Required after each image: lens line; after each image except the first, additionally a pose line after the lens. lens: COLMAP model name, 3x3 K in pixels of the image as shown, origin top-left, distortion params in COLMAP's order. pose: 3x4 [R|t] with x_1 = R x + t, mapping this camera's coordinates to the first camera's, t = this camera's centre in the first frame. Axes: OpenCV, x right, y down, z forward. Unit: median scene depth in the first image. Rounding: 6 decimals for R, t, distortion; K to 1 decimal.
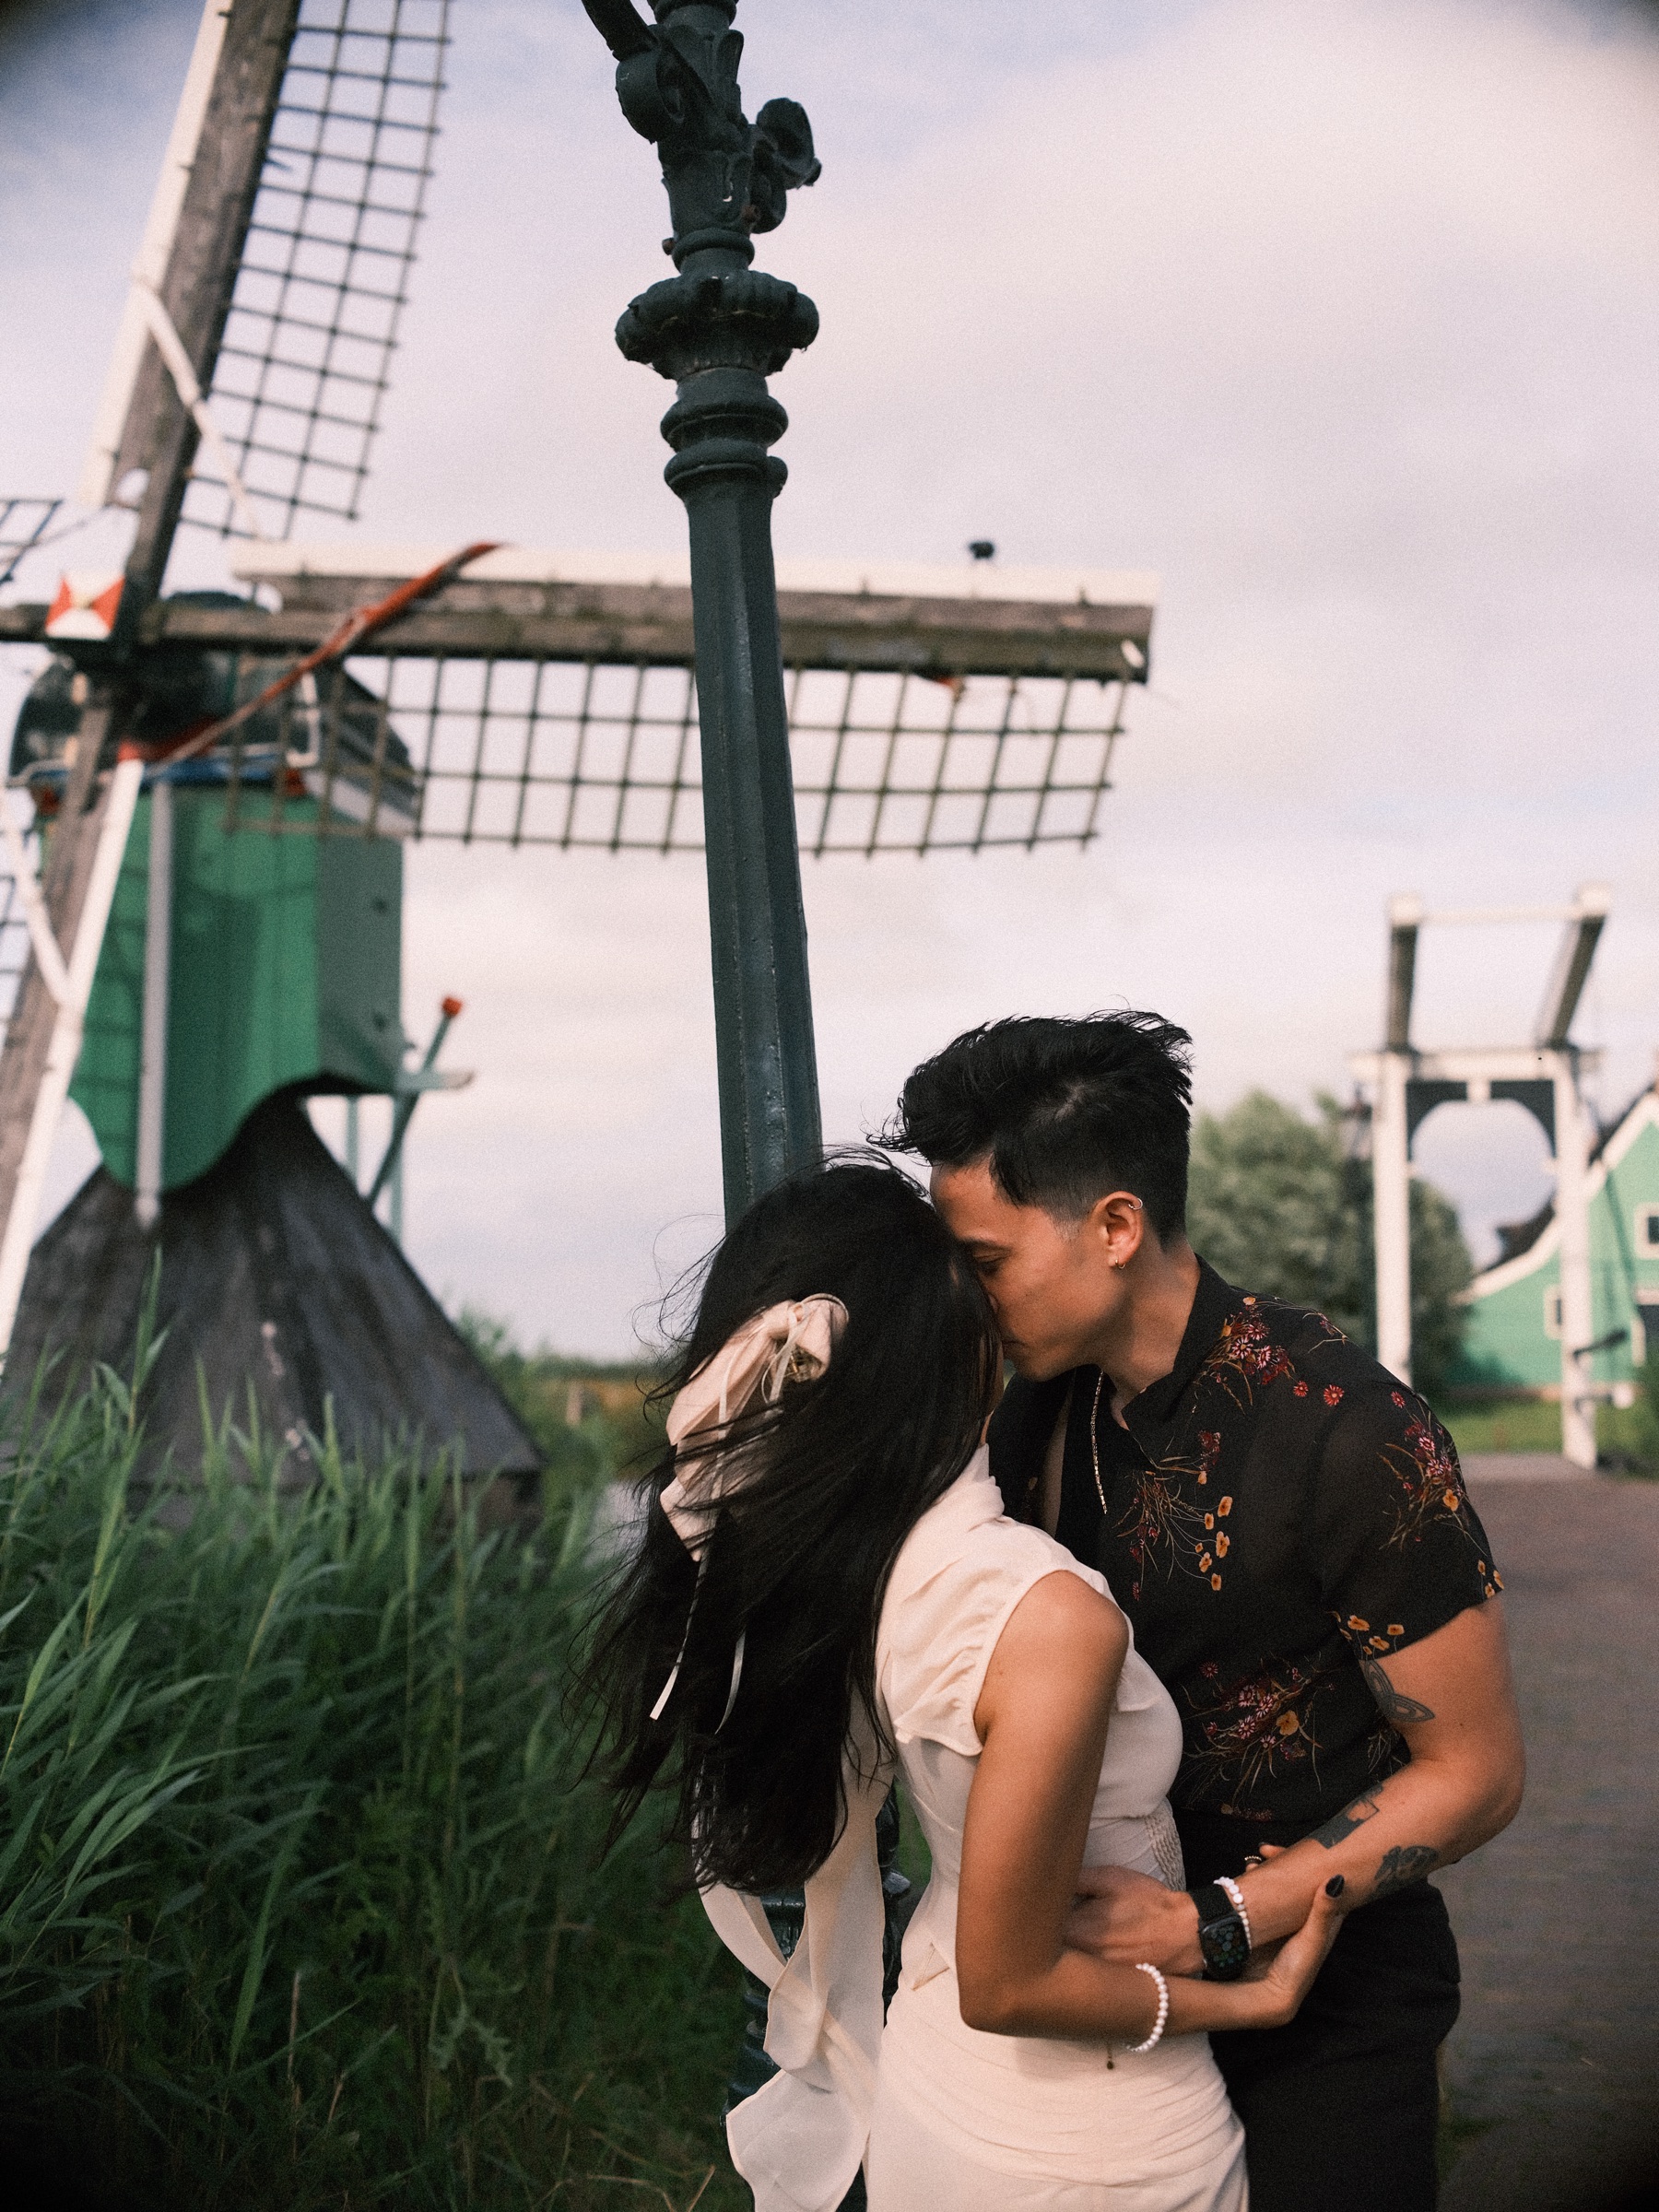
lens RADIAL K [[2920.6, 0, 829.5], [0, 2920.6, 1106.0], [0, 0, 1]] dist [-0.169187, 0.055788]
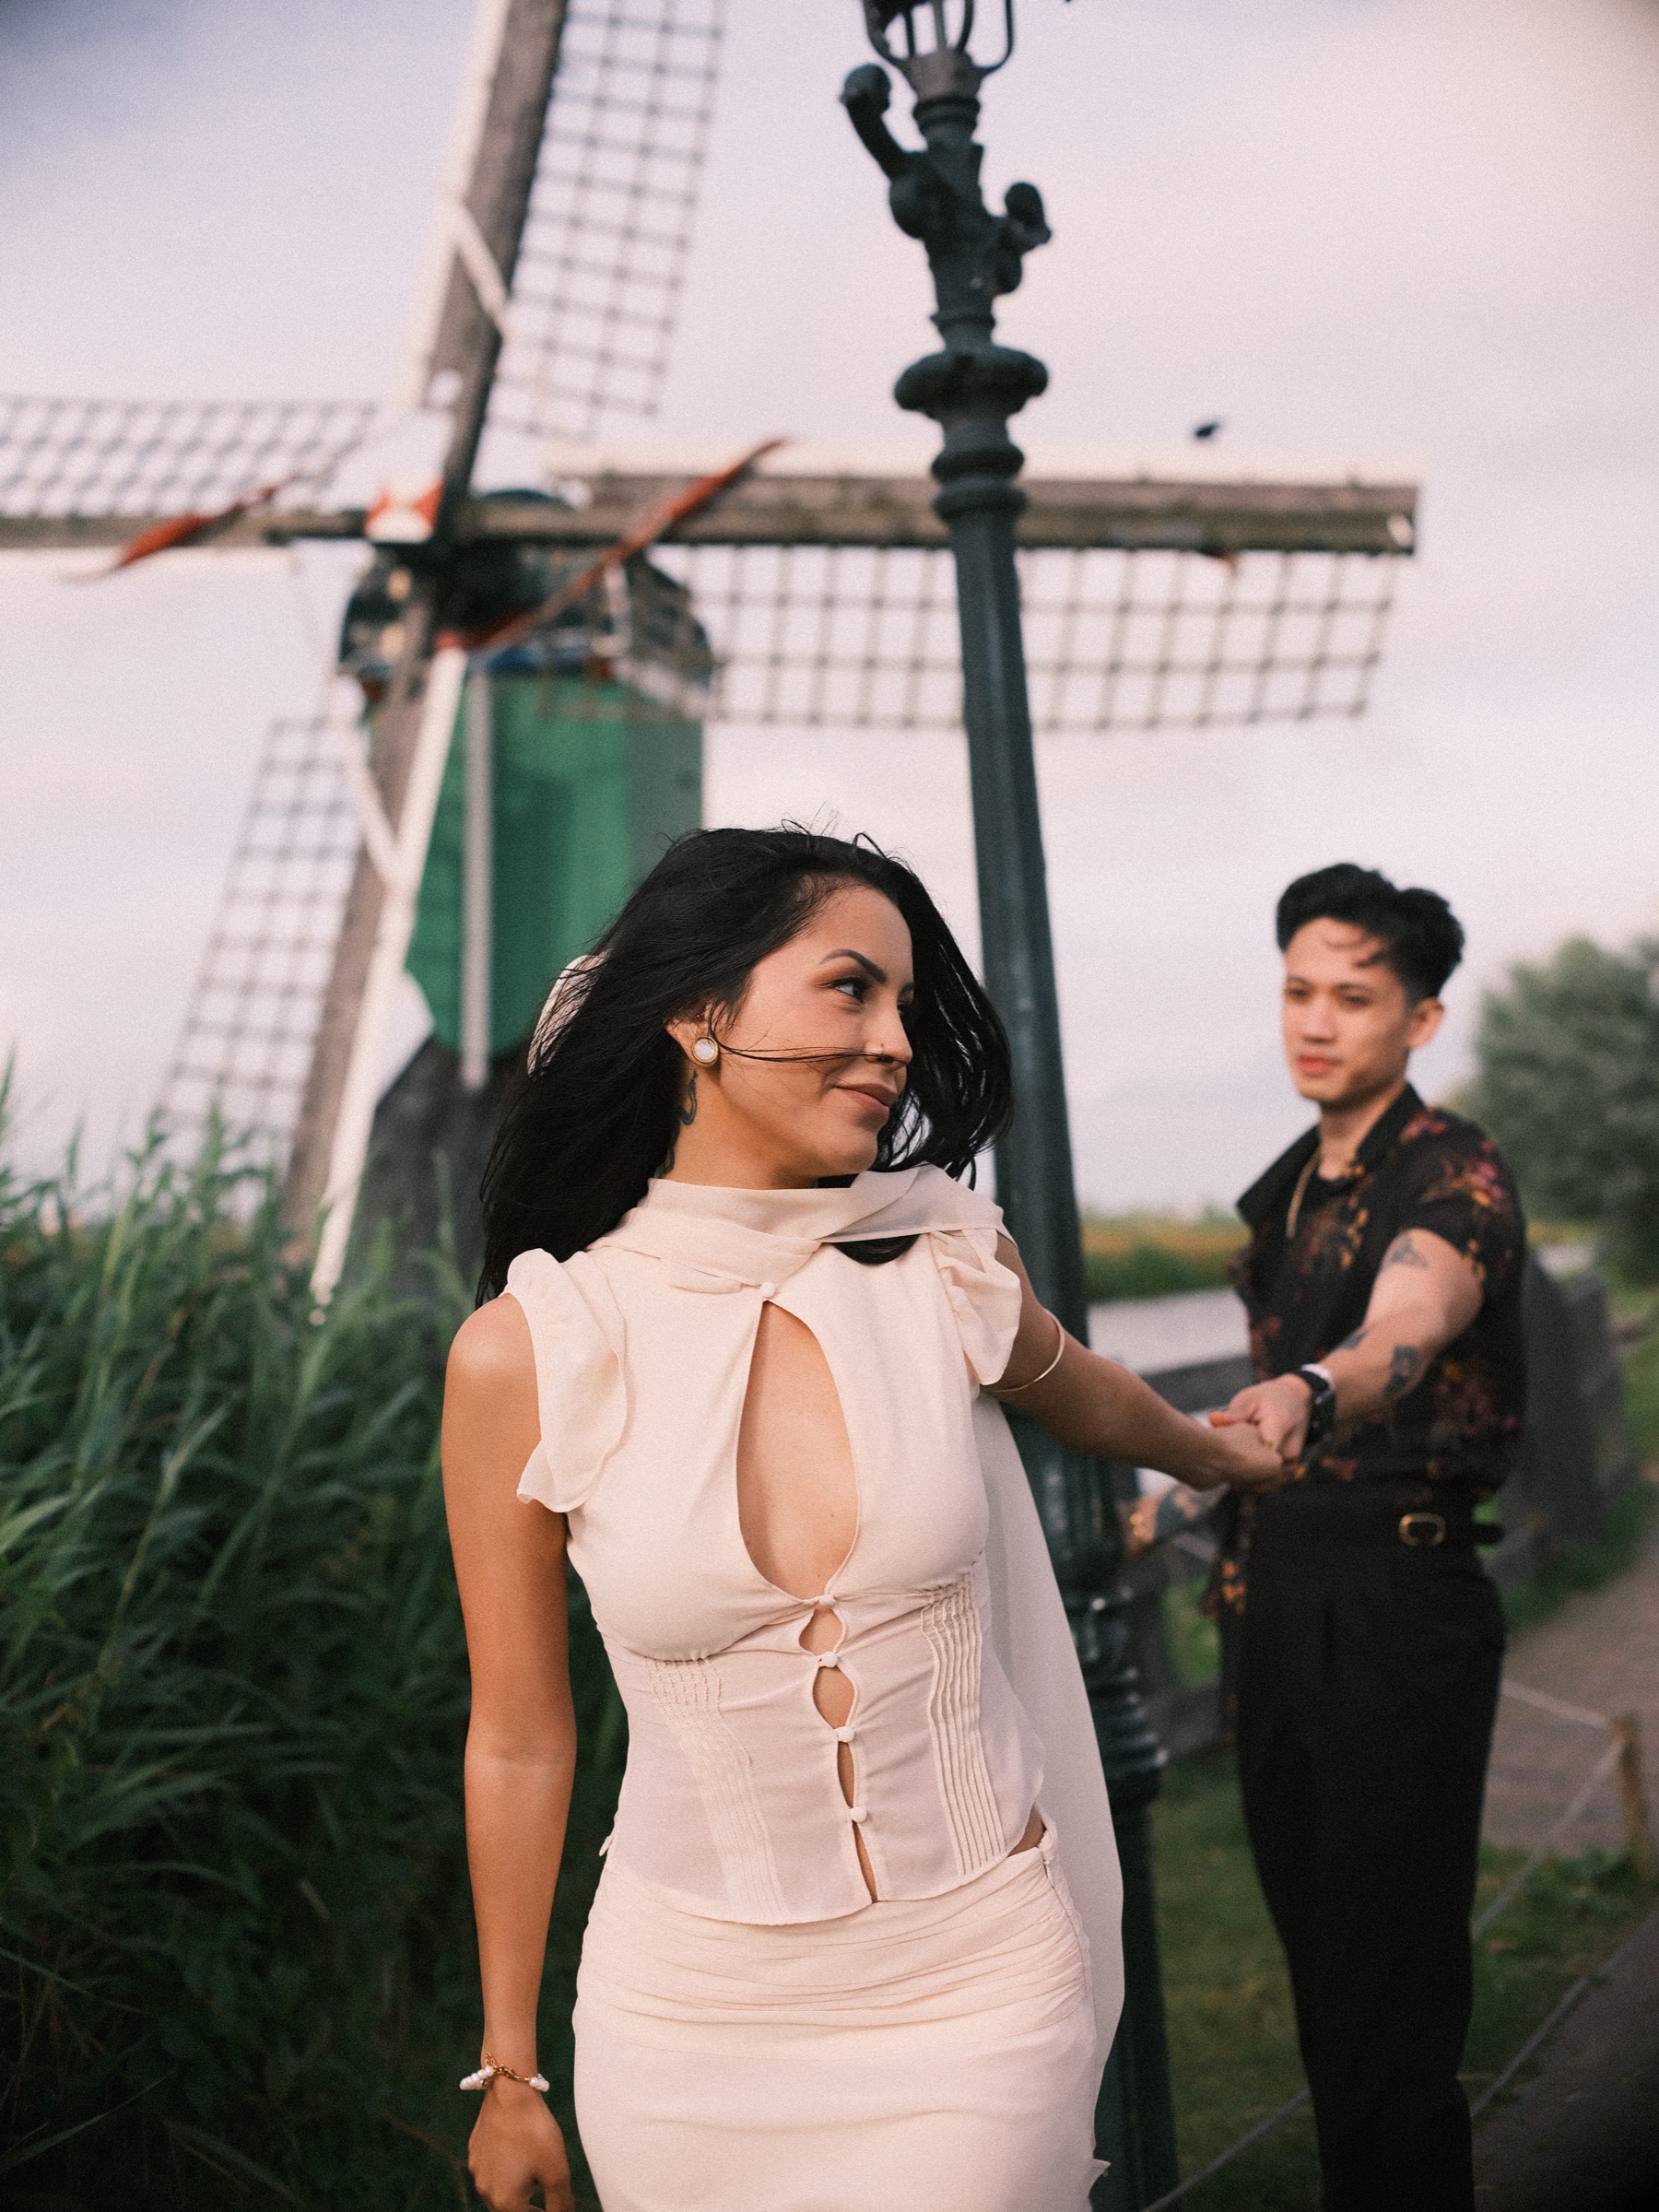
lens RADIAL K [[3013.0, 0, 722.2], [0, 3013.0, 1146.9], [0, 0, 1]] dist [-0.152254, -0.036652]
pose [[0.990366, -0.006368, -0.138329, 0.008459], [0.015152, 0.997927, 0.062542, -0.005241], [0.137644, -0.064036, 0.988410, -0.087605]]
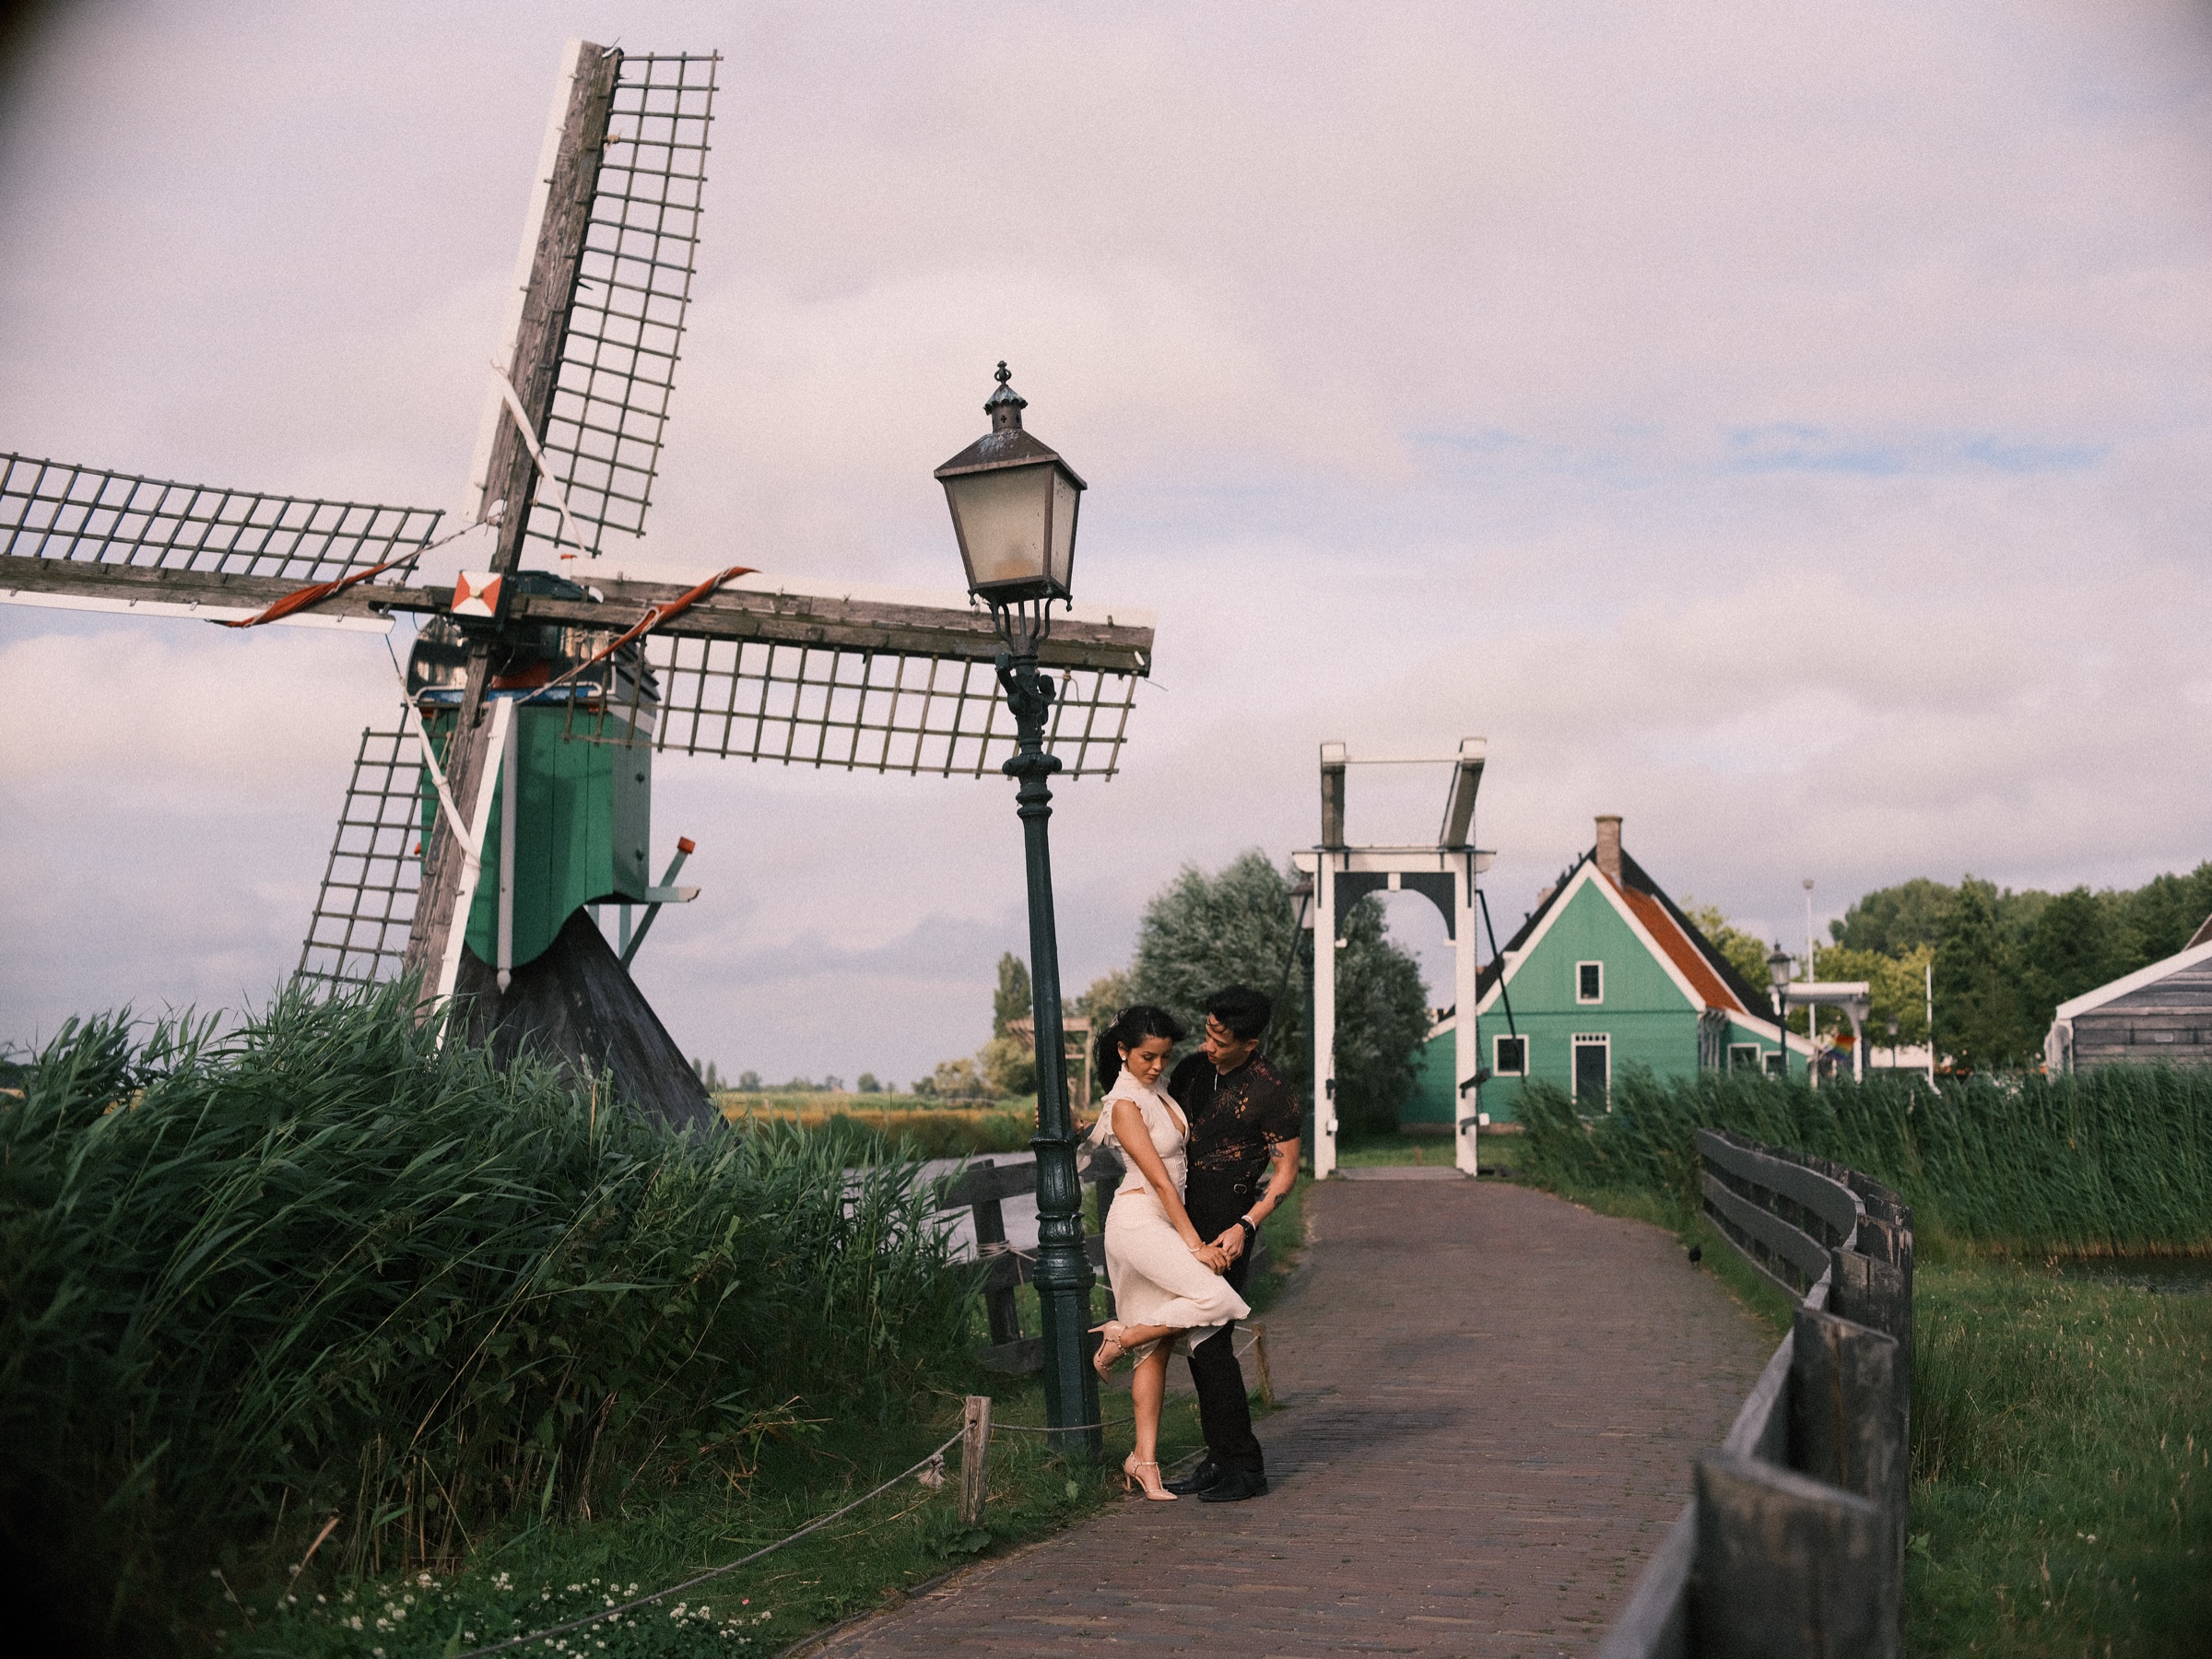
lens RADIAL K [[3172.2, 0, 1106.0], [0, 3172.2, 829.5], [0, 0, 1]] dist [-0.152790, 0.187004]
pose [[0.994551, 0.018779, 0.102550, -0.089970], [-0.019088, 0.999816, 0.002032, -0.055480], [-0.102493, -0.003978, 0.994726, -0.729753]]
